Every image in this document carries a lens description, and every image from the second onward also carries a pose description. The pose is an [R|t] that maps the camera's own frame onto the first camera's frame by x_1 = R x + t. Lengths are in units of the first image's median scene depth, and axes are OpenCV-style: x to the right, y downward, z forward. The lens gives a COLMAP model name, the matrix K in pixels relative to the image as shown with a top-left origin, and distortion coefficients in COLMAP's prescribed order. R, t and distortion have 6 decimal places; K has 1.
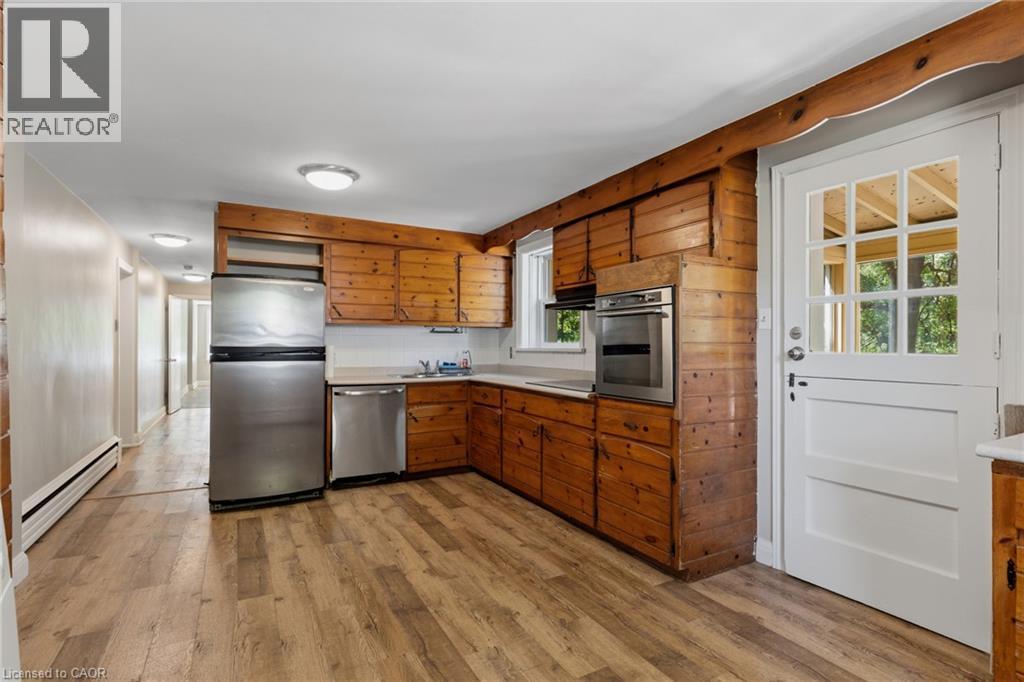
lens RADIAL K [[496.4, 0, 510.0], [0, 496.4, 340.5], [0, 0, 1]] dist [-0.002032, 0.000025]
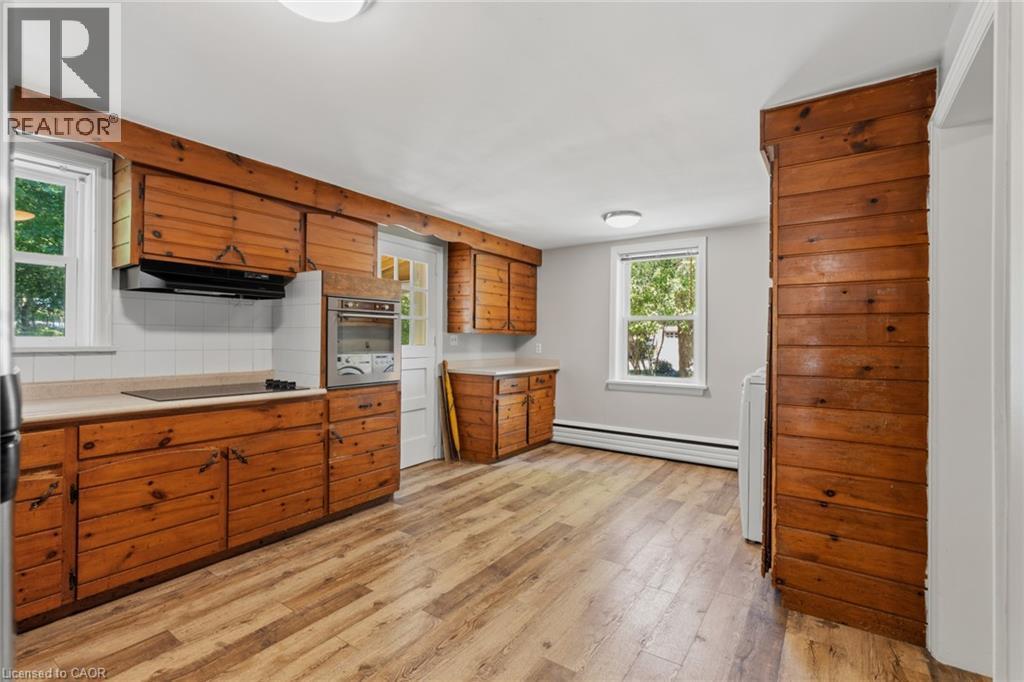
lens RADIAL K [[461.7, 0, 509.7], [0, 461.7, 338.1], [0, 0, 1]] dist [-0.005140, 0.001449]
pose [[-0.439930, -0.001947, 0.898030, -0.869218], [-0.016088, 0.999854, -0.005713, 0.000775], [-0.897888, -0.016961, -0.439897, 1.071582]]
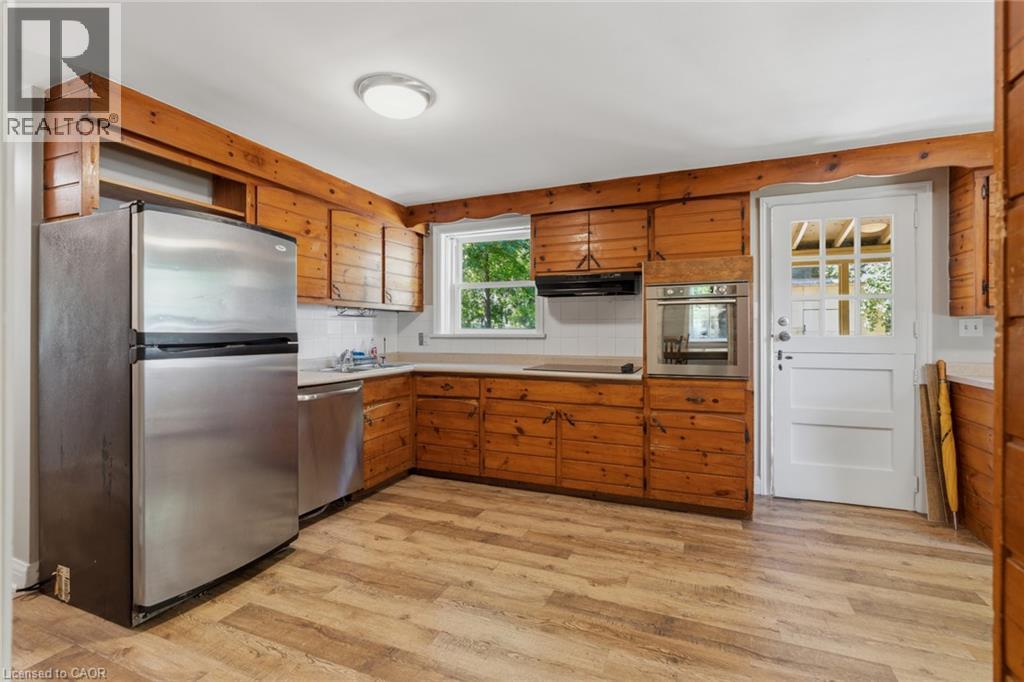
lens RADIAL K [[461.7, 0, 510.9], [0, 461.7, 330.6], [0, 0, 1]] dist [-0.005140, 0.001449]
pose [[0.784897, -0.000147, 0.619626, -0.682983], [-0.003763, 0.999980, 0.005004, 0.006075], [-0.619615, -0.006260, 0.784881, 0.383160]]
